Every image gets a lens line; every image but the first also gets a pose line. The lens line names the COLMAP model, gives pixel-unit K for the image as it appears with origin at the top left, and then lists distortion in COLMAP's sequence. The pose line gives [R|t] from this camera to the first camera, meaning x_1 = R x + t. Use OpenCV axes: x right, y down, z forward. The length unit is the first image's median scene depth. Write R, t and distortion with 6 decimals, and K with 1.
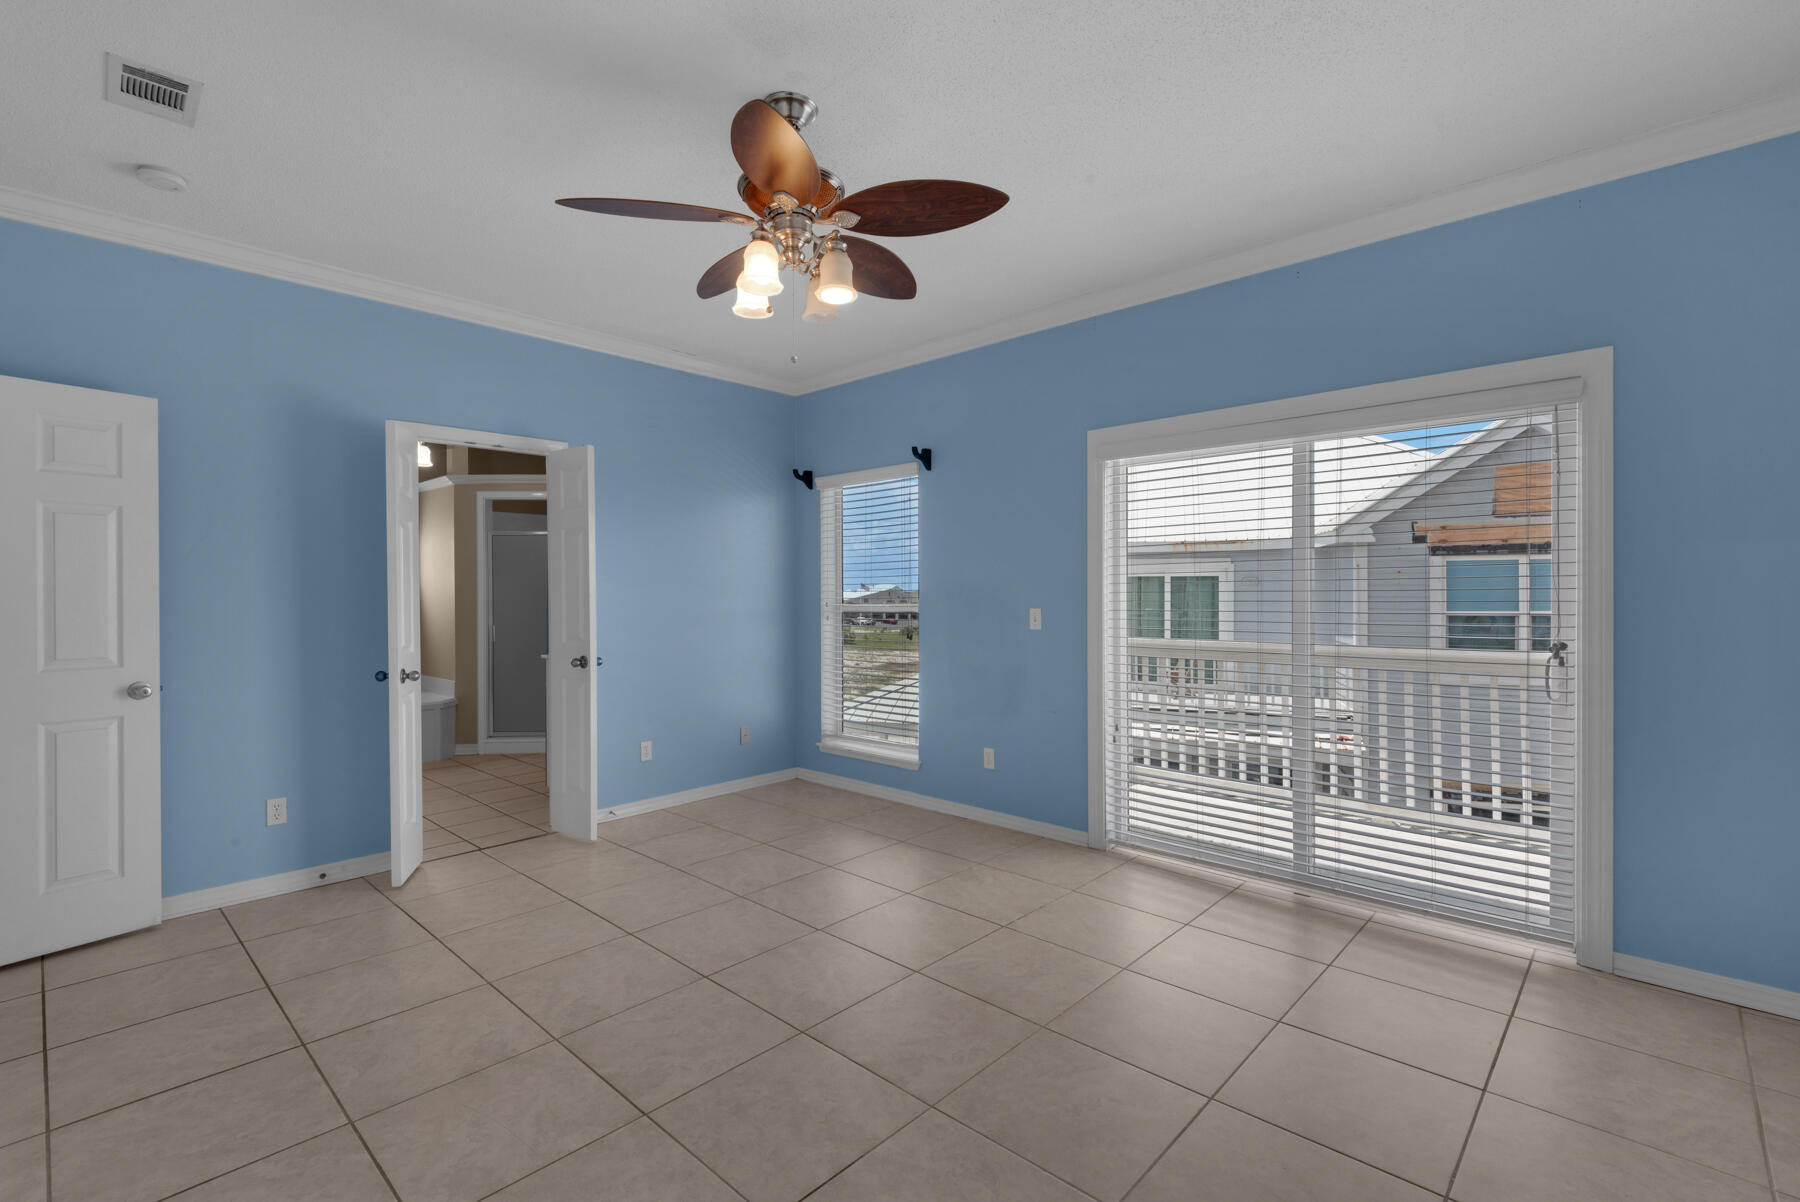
lens RADIAL K [[812.0, 0, 905.1], [0, 812.0, 598.2], [0, 0, 1]] dist [0.048976, -0.024540]
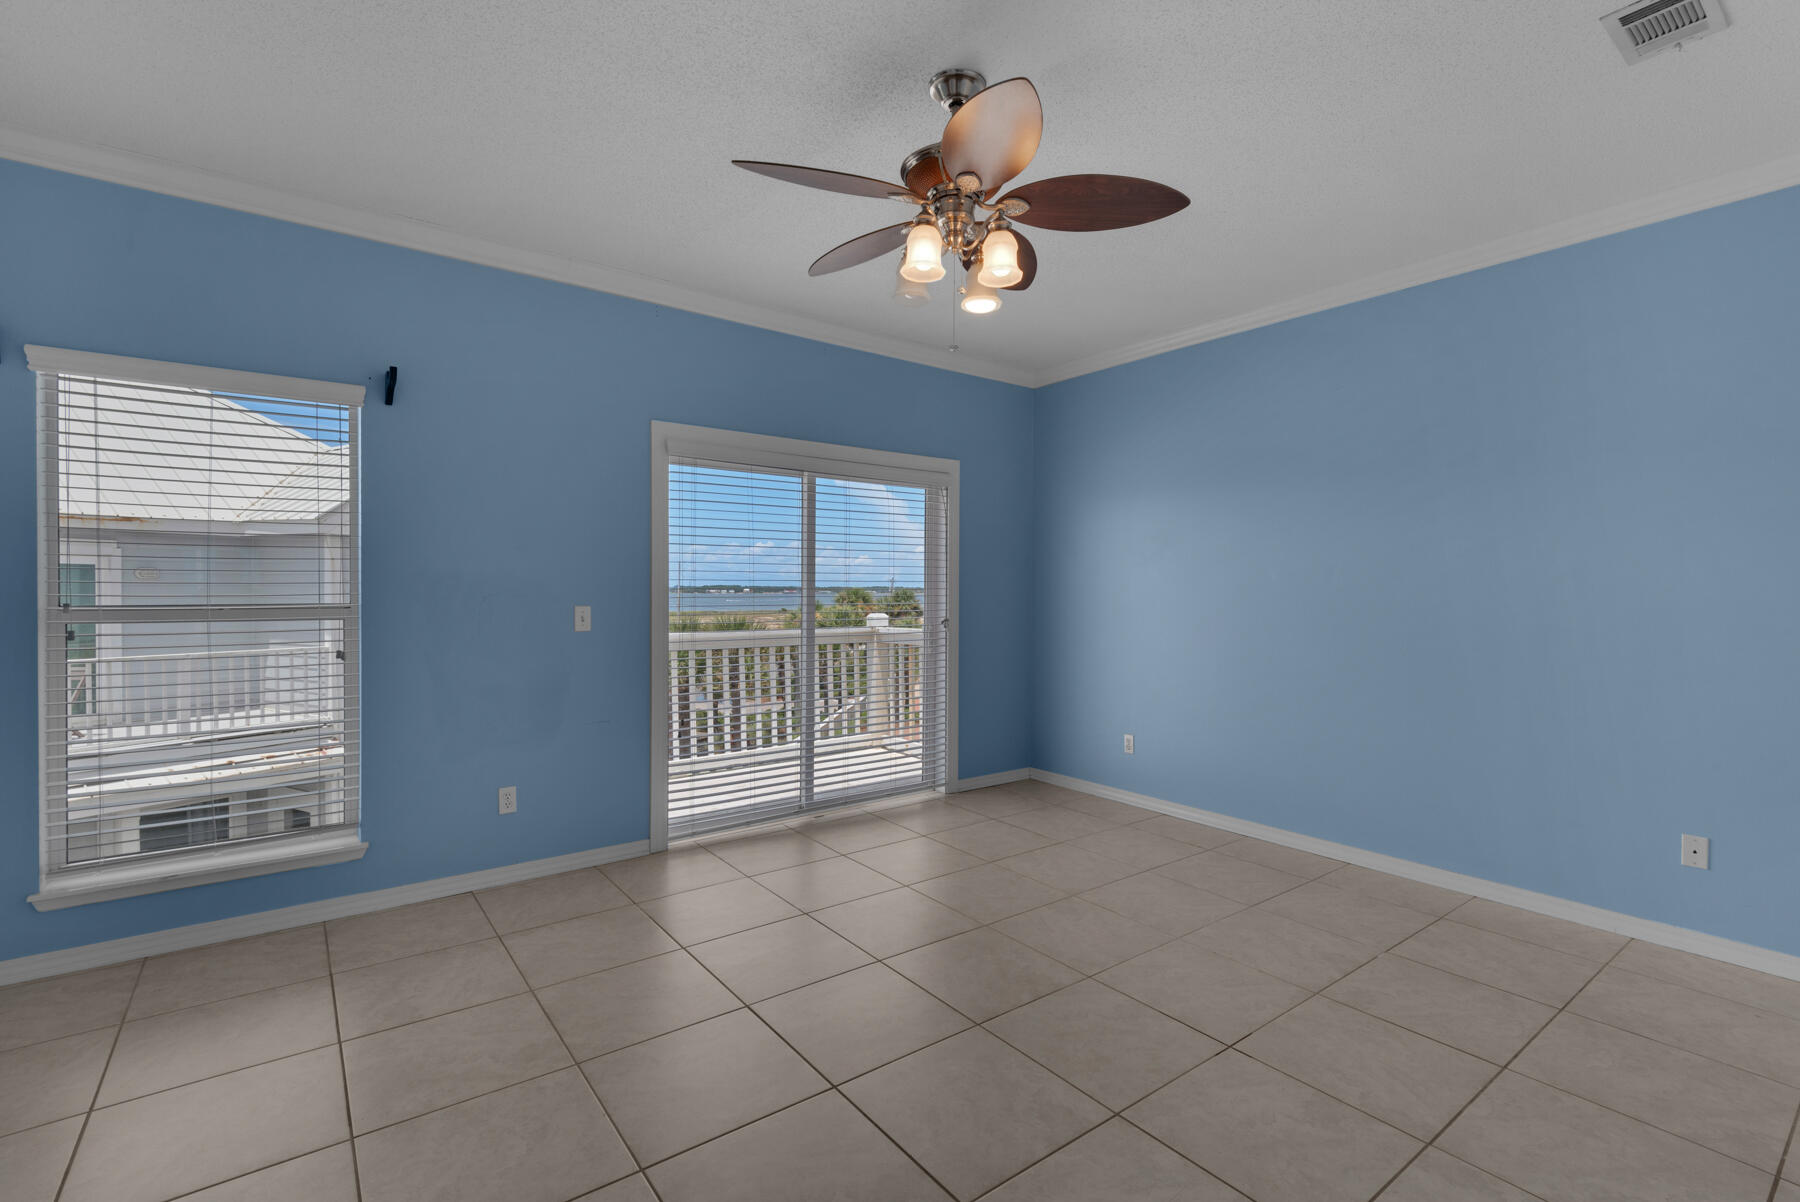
lens RADIAL K [[811.4, 0, 898.8], [0, 811.4, 580.6], [0, 0, 1]] dist [-0.000155, -0.024784]
pose [[0.172409, 0.008666, 0.984987, -0.716683], [0.002617, 0.999954, -0.009256, -0.007608], [-0.985022, 0.004174, 0.172379, 0.586954]]
